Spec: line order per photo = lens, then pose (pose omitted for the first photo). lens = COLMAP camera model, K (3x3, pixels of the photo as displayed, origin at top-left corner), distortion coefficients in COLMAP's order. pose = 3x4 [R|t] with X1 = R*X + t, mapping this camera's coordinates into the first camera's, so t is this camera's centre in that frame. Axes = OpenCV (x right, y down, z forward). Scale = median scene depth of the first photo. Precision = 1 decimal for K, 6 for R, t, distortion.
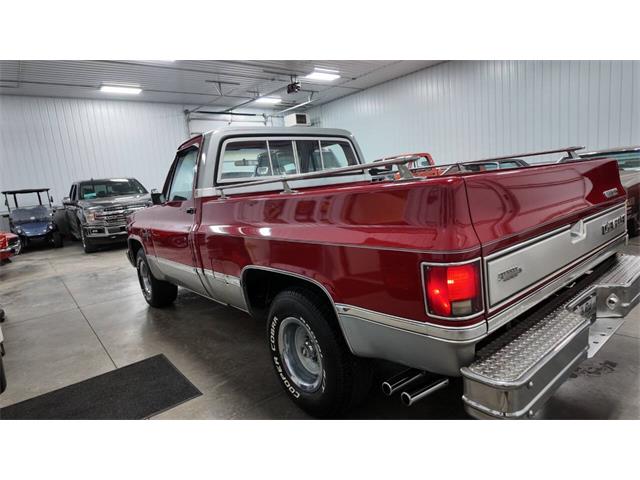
lens RADIAL K [[375.3, 0, 320.0], [0, 375.3, 240.0], [0, 0, 1]] dist [0.021499, -0.031404]
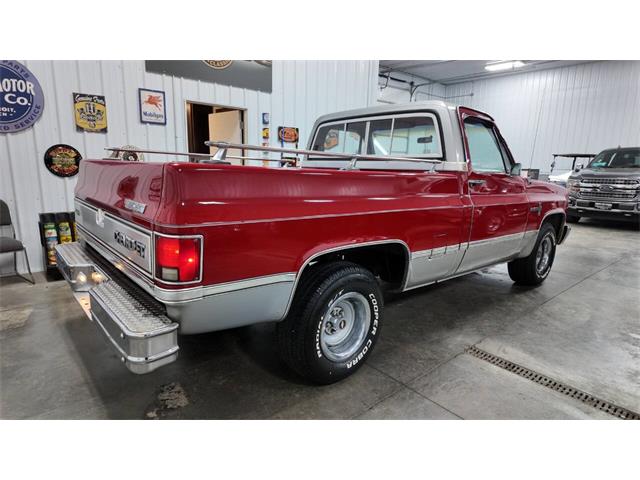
lens RADIAL K [[375.3, 0, 320.0], [0, 375.3, 240.0], [0, 0, 1]] dist [0.021499, -0.031404]
pose [[0.041569, 0.280948, -0.958822, 1.619344], [-0.181396, 0.945826, 0.269275, -0.353789], [0.982531, 0.162733, 0.090280, 1.403885]]
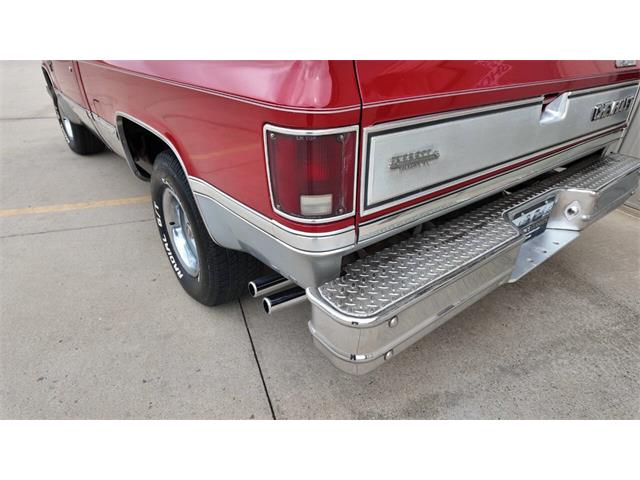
lens RADIAL K [[375.3, 0, 320.0], [0, 375.3, 240.0], [0, 0, 1]] dist [0.021499, -0.031404]
pose [[0.994494, 0.099605, 0.032571, 0.309377], [-0.104745, 0.935152, 0.338408, 0.015830], [0.003248, -0.339956, 0.940436, 0.320123]]
